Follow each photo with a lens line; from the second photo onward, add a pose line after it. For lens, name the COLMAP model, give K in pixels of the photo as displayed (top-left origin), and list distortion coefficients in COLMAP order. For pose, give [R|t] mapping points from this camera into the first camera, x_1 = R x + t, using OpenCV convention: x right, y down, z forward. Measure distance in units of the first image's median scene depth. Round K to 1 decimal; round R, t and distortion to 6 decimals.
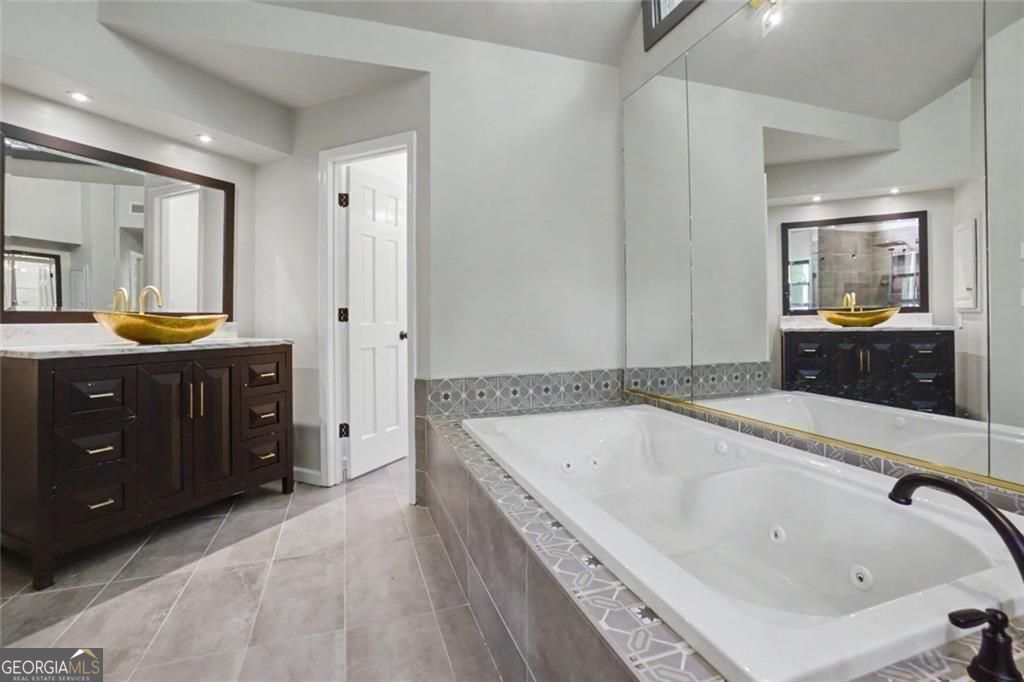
lens RADIAL K [[473.0, 0, 507.7], [0, 473.0, 316.6], [0, 0, 1]] dist [-0.027053, 0.004727]
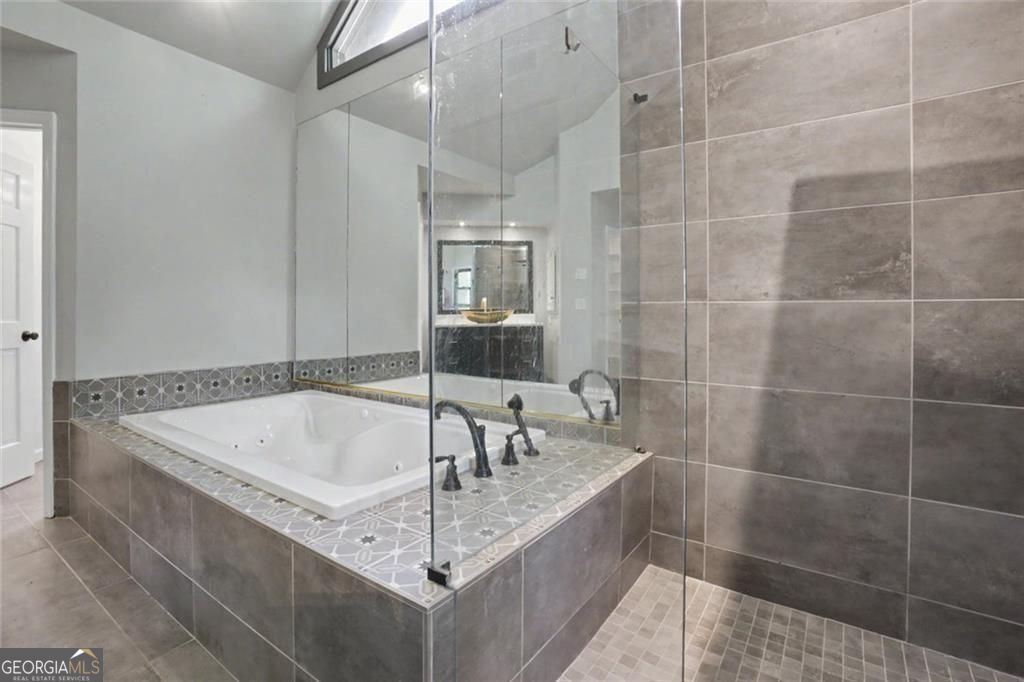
lens RADIAL K [[473.0, 0, 502.4], [0, 473.0, 310.1], [0, 0, 1]] dist [-0.027053, 0.004727]
pose [[0.813945, 0.010034, 0.580855, -0.006165], [-0.004540, 0.999930, -0.010911, -0.003389], [-0.580924, 0.006244, 0.813934, -0.230426]]
